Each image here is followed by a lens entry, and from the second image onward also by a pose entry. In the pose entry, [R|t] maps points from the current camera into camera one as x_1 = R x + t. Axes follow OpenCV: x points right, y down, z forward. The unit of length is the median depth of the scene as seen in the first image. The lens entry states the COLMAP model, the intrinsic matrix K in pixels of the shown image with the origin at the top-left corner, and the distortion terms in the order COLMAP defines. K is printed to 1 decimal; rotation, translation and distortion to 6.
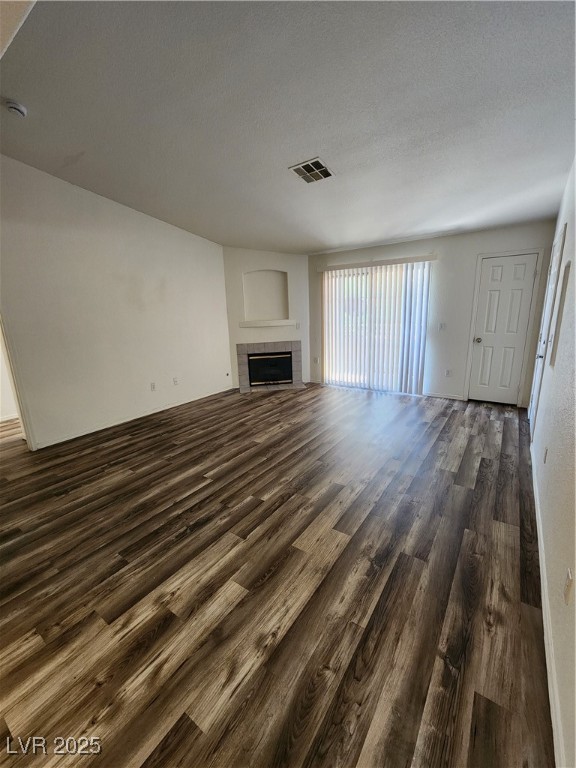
lens RADIAL K [[314.6, 0, 288.4], [0, 314.6, 380.5], [0, 0, 1]] dist [-0.001748, 0.000563]
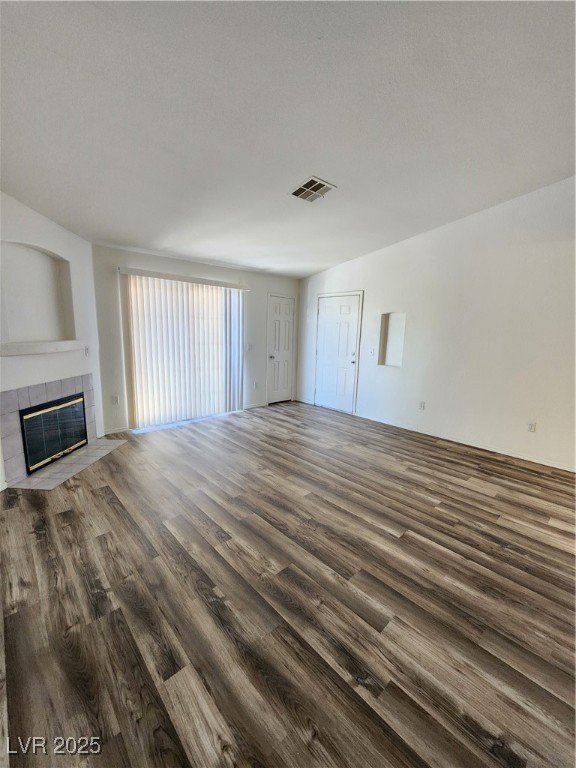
lens RADIAL K [[314.6, 0, 290.2], [0, 314.6, 379.3], [0, 0, 1]] dist [-0.001748, 0.000563]
pose [[0.214166, -0.110063, 0.970577, -0.868522], [0.185627, 0.980111, 0.070184, -0.152338], [-0.958997, 0.165134, 0.230337, 0.850527]]
